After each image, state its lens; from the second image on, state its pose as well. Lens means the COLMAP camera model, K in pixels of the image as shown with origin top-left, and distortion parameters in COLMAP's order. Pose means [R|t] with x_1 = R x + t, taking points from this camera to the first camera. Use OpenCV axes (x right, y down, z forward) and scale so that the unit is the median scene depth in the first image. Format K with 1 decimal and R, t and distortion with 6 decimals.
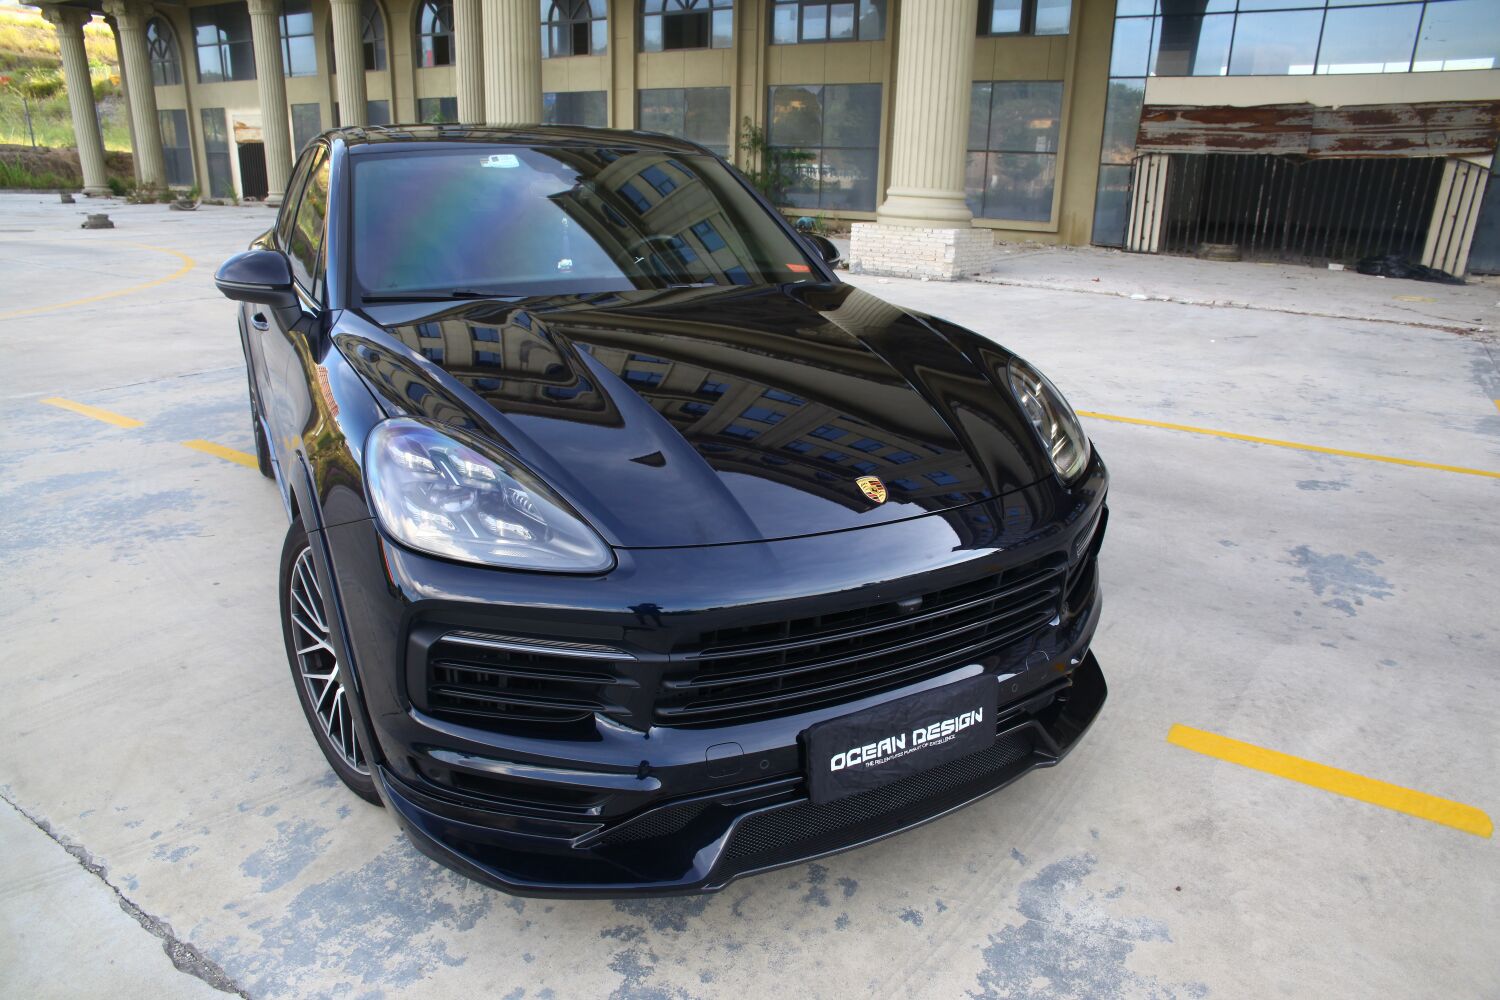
lens RADIAL K [[1004.5, 0, 750.0], [0, 1004.5, 500.0], [0, 0, 1]] dist [-0.125442, 0.092064]
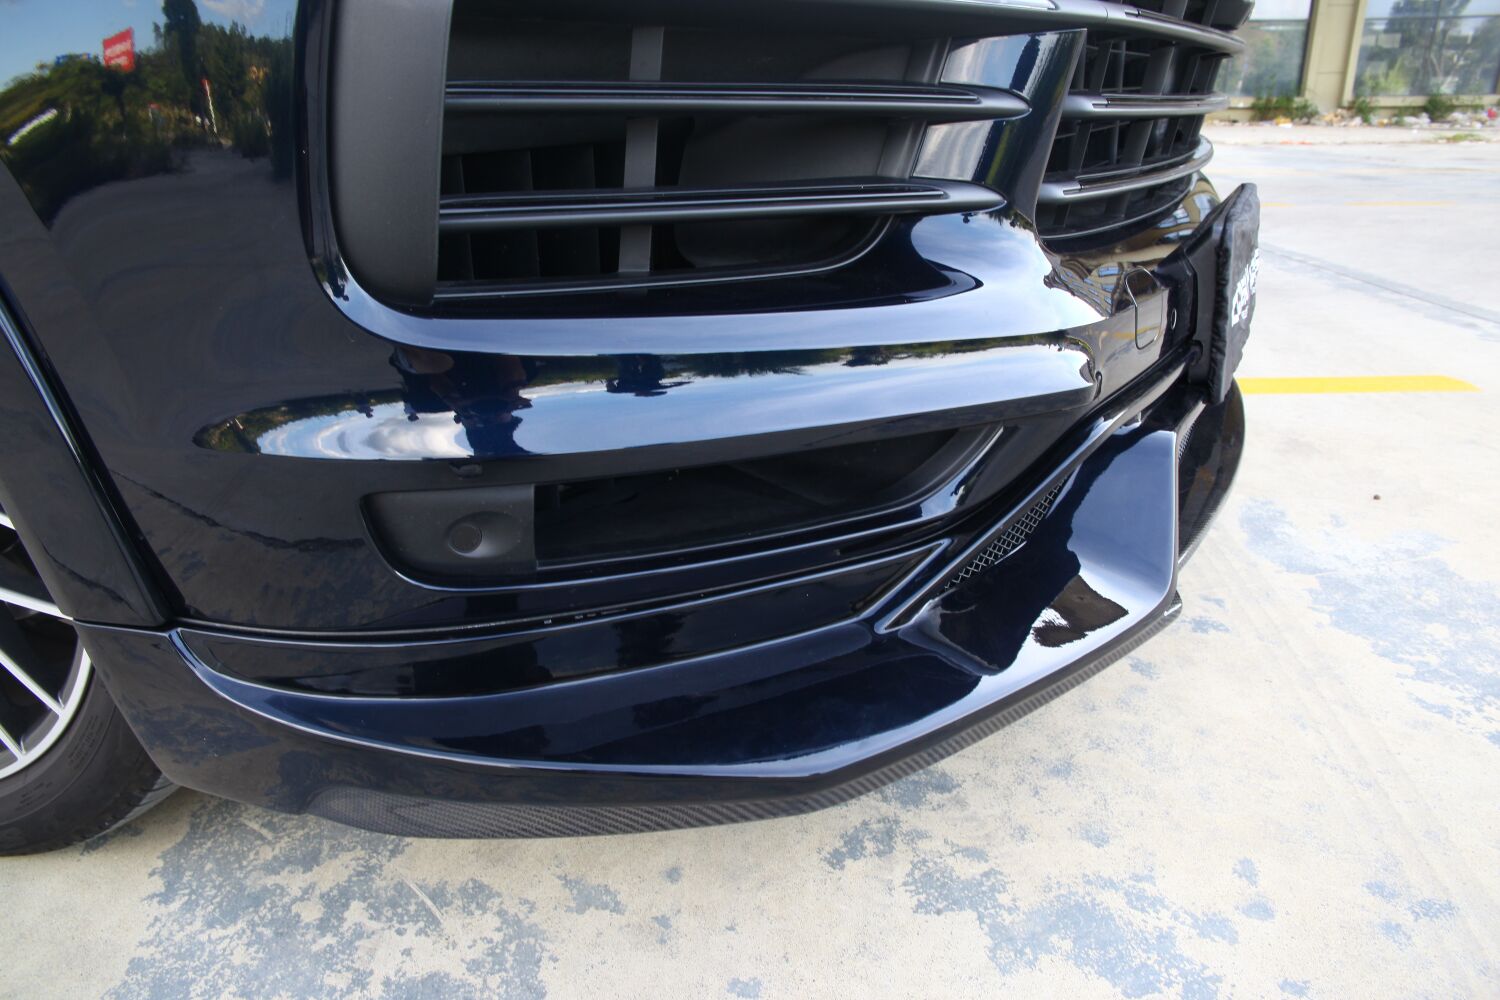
lens RADIAL K [[1017.9, 0, 750.0], [0, 1017.9, 500.0], [0, 0, 1]] dist [-0.128509, 0.085025]
pose [[0.836764, -0.240707, 0.491819, -0.343691], [0.210139, 0.970585, 0.117501, 0.218453], [-0.505636, 0.005030, 0.862732, 0.611378]]
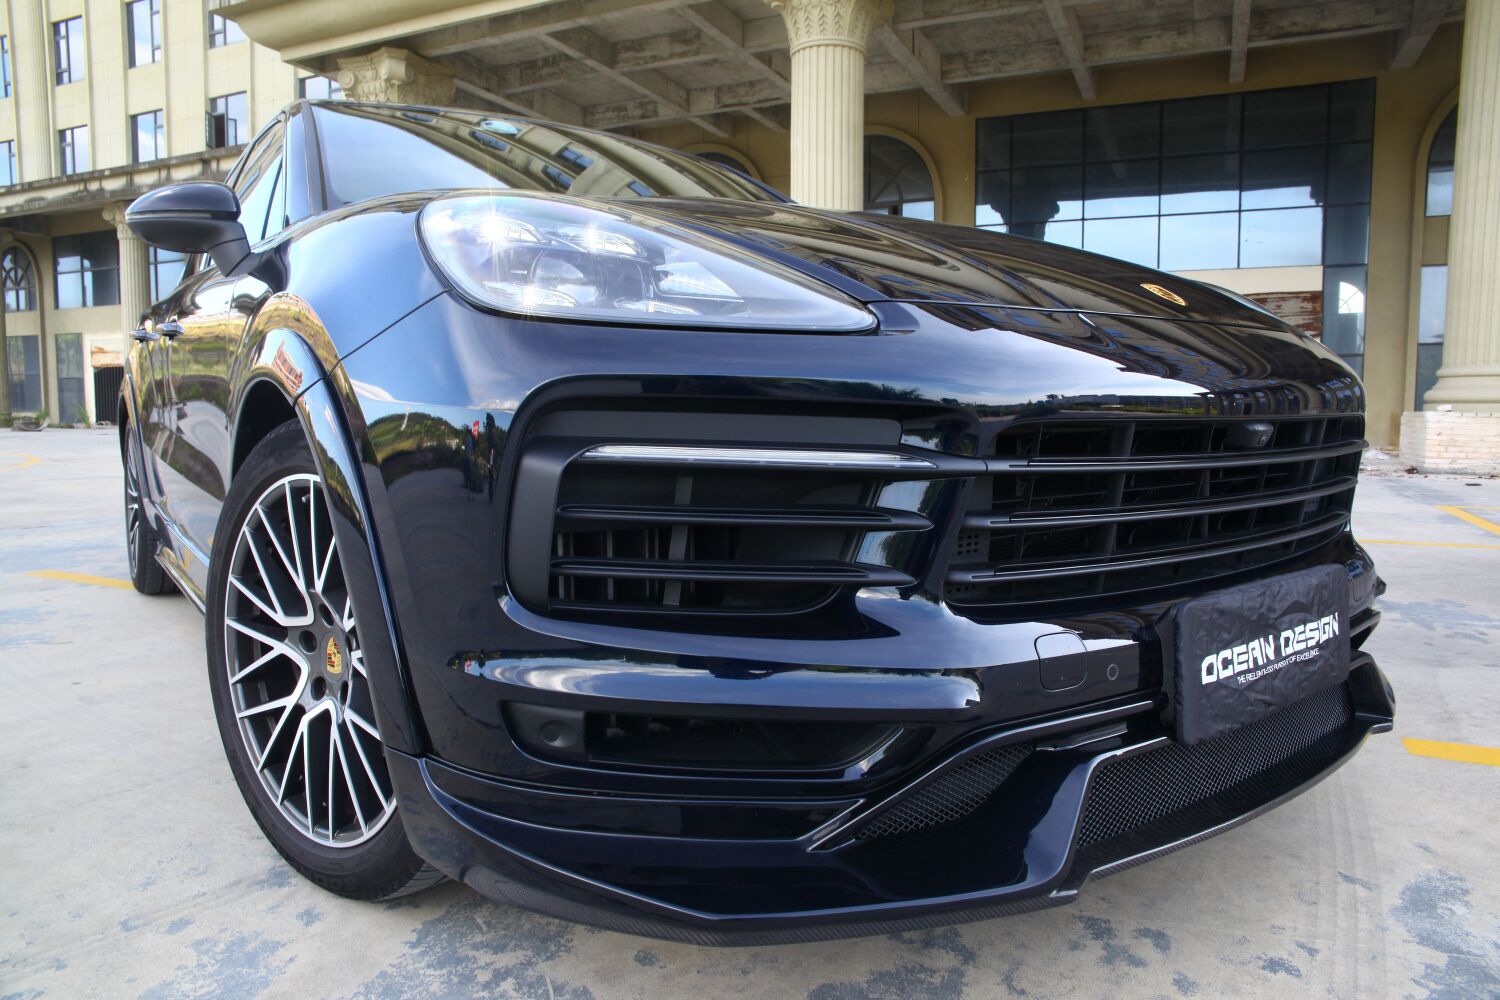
lens RADIAL K [[1004.5, 0, 750.0], [0, 1004.5, 500.0], [0, 0, 1]] dist [-0.125442, 0.092064]
pose [[0.990525, -0.032941, 0.133320, -0.243870], [0.062432, 0.972698, -0.223519, 0.246736], [-0.122317, 0.229725, 0.965539, 0.368591]]
